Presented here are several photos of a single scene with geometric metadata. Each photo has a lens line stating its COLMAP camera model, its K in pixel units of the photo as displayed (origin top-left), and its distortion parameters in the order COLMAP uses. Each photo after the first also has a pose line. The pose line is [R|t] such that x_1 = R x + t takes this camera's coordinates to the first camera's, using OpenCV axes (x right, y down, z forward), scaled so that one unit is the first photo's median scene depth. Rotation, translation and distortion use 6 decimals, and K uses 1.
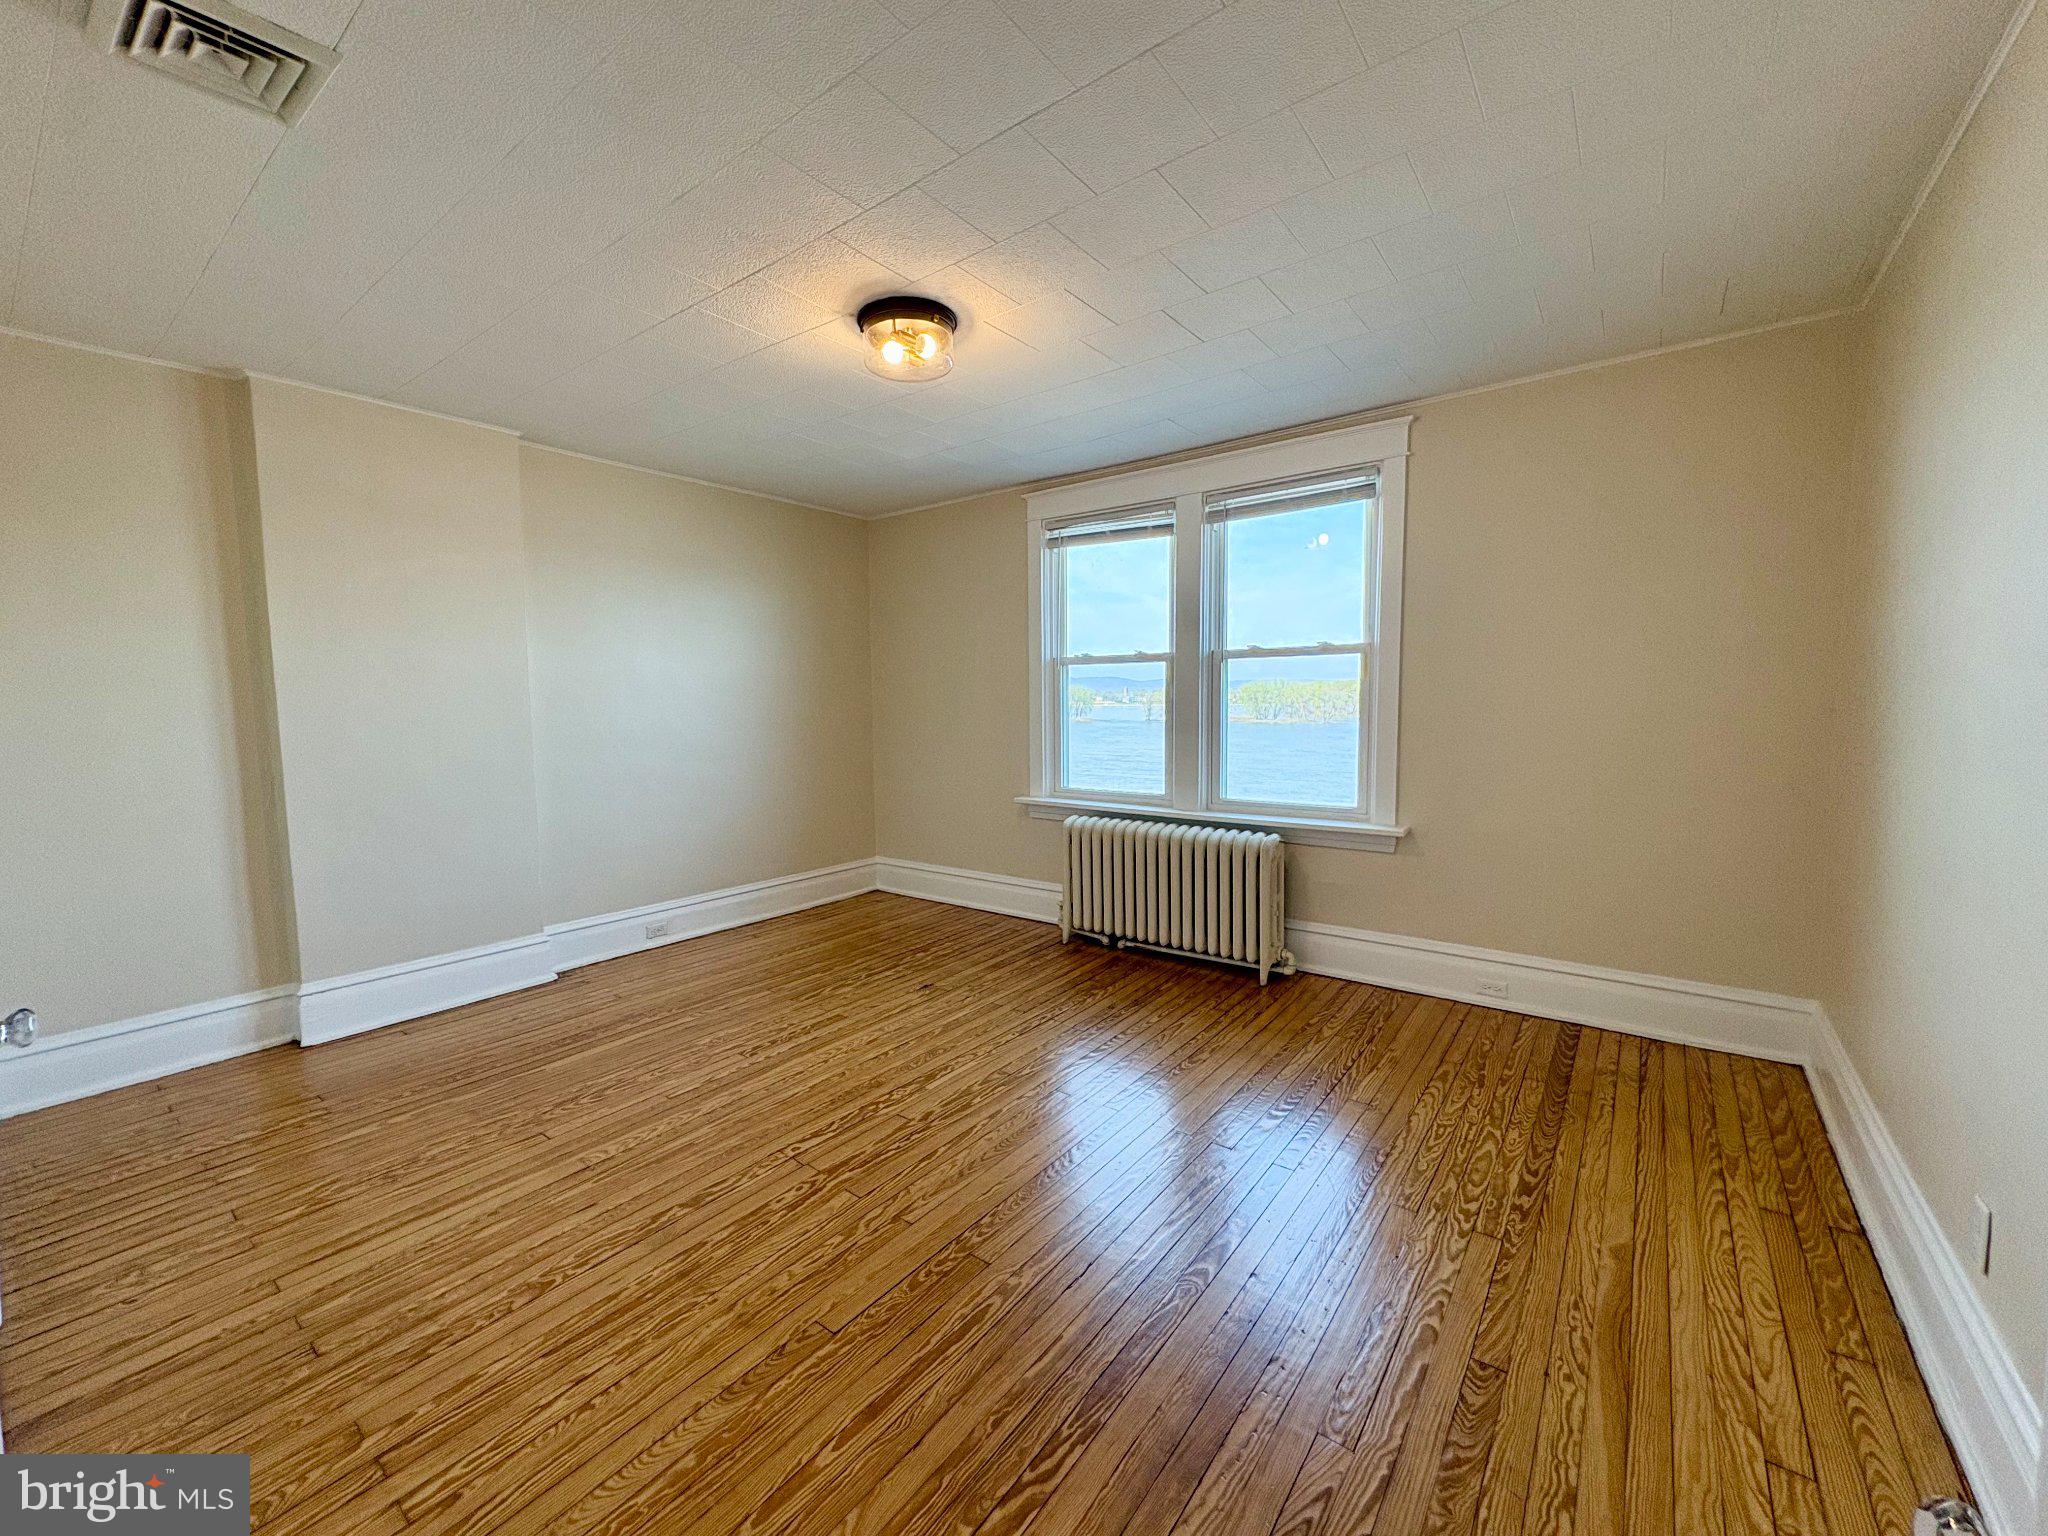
lens RADIAL K [[815.0, 0, 1027.4], [0, 815.0, 760.9], [0, 0, 1]] dist [-0.000686, 0.000086]
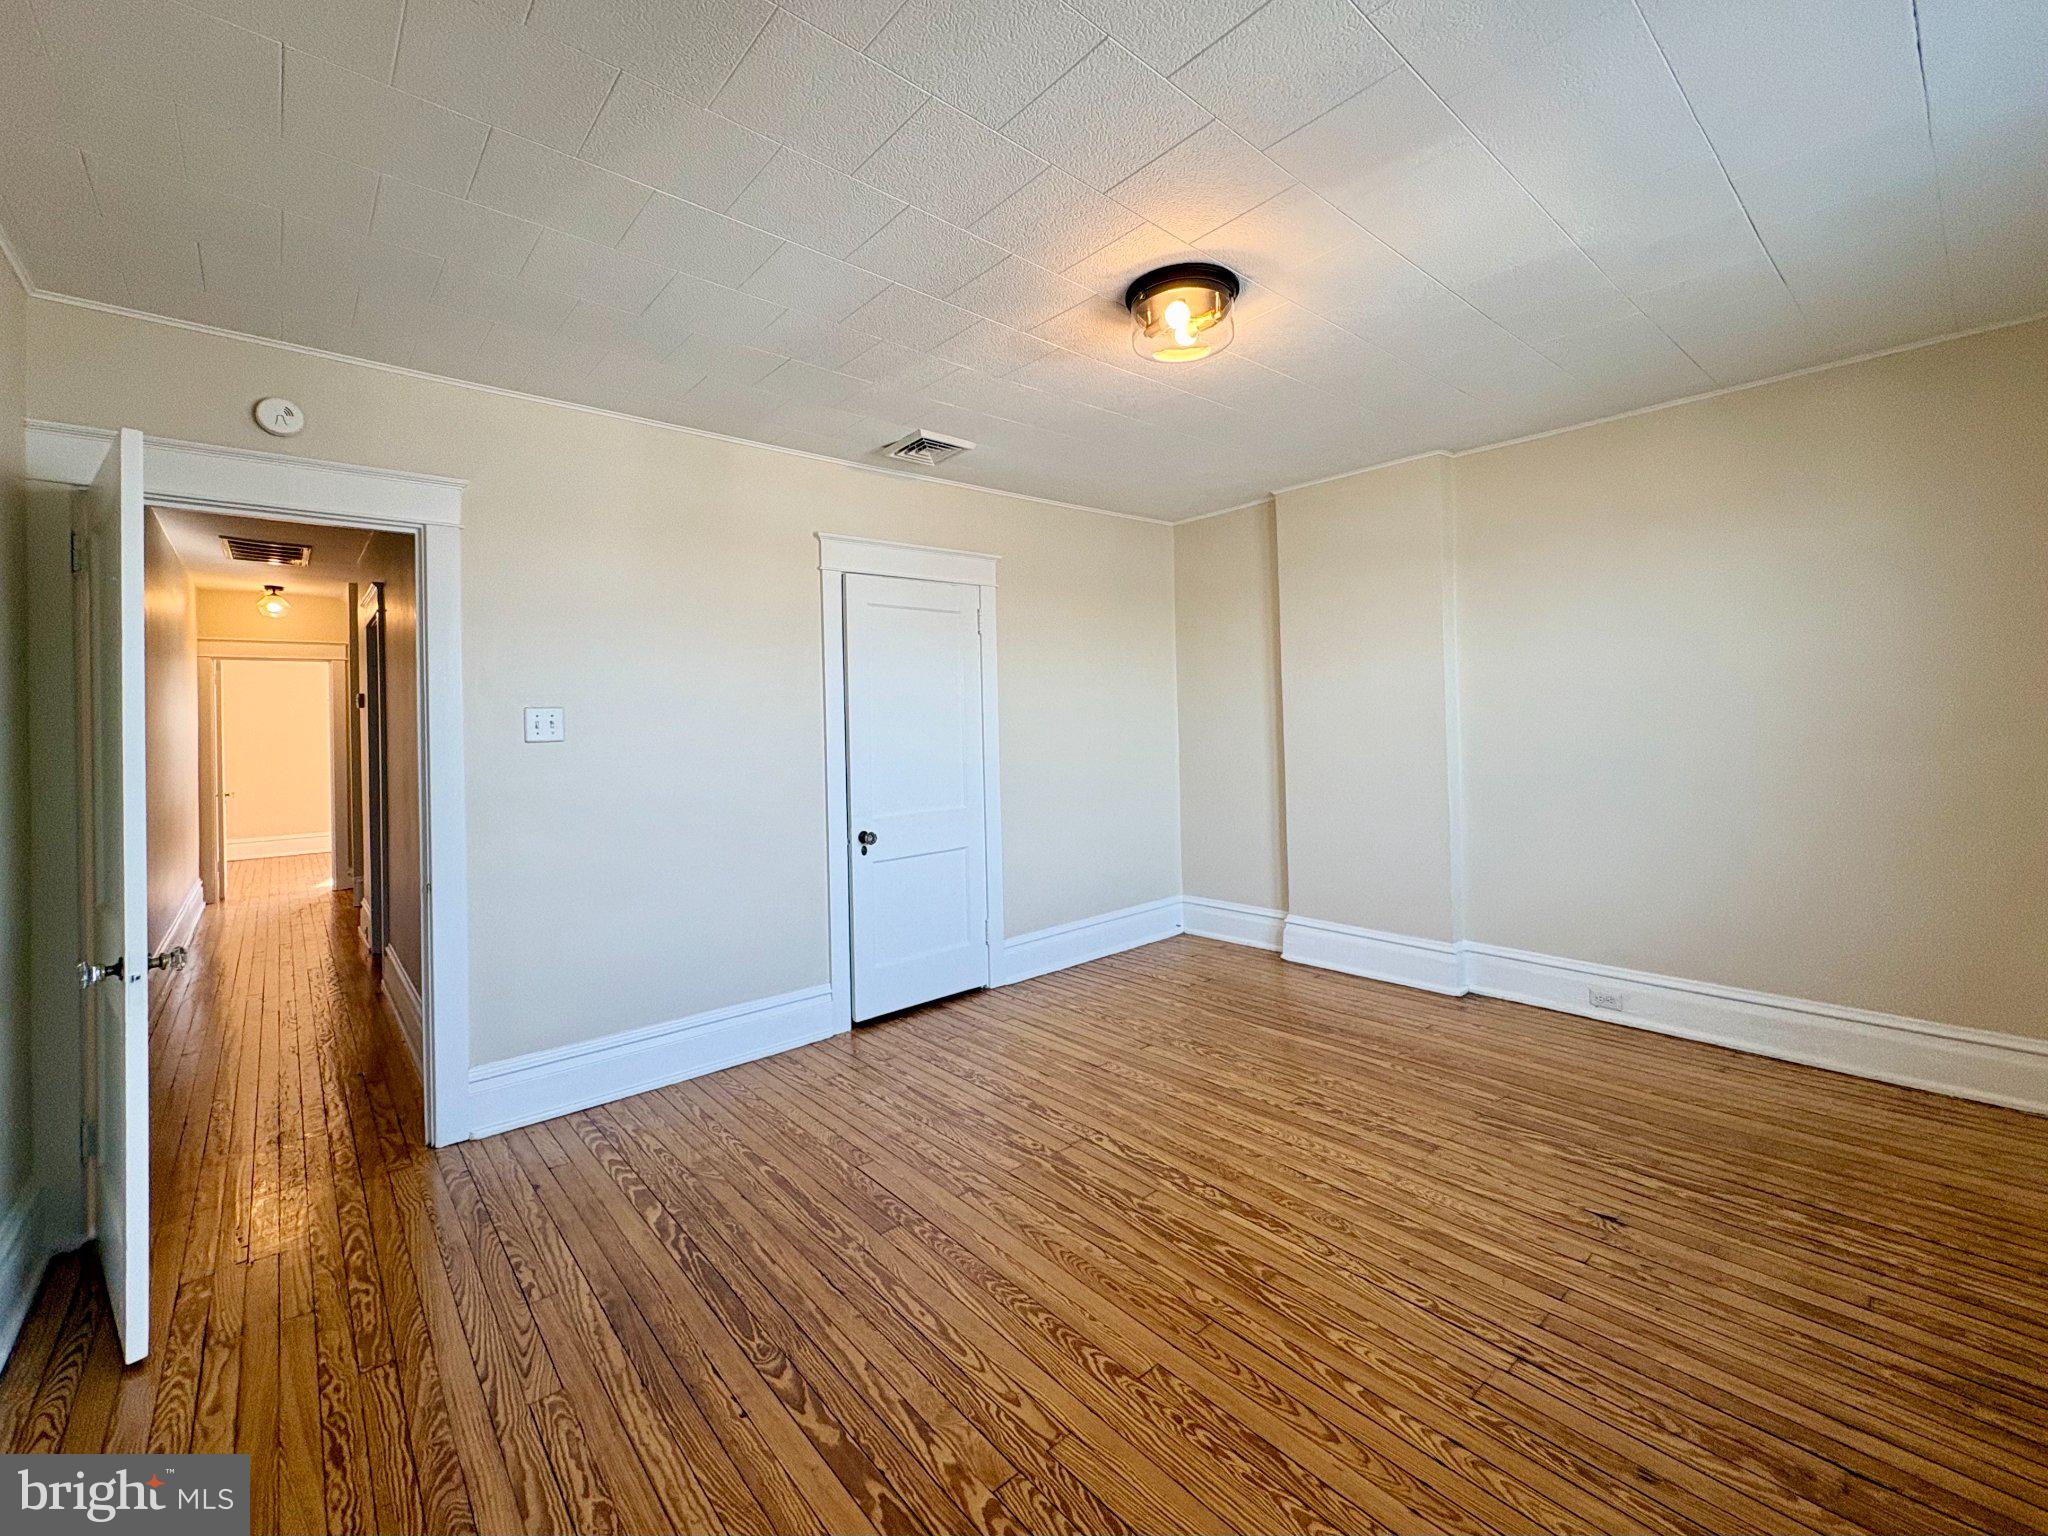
lens RADIAL K [[853.4, 0, 1017.6], [0, 853.4, 704.0], [0, 0, 1]] dist [-0.001512, 0.000239]
pose [[-0.201056, 0.001349, -0.979579, 0.703797], [-0.048196, 0.998774, 0.011268, -0.088060], [0.978393, 0.049478, -0.200744, 0.914638]]
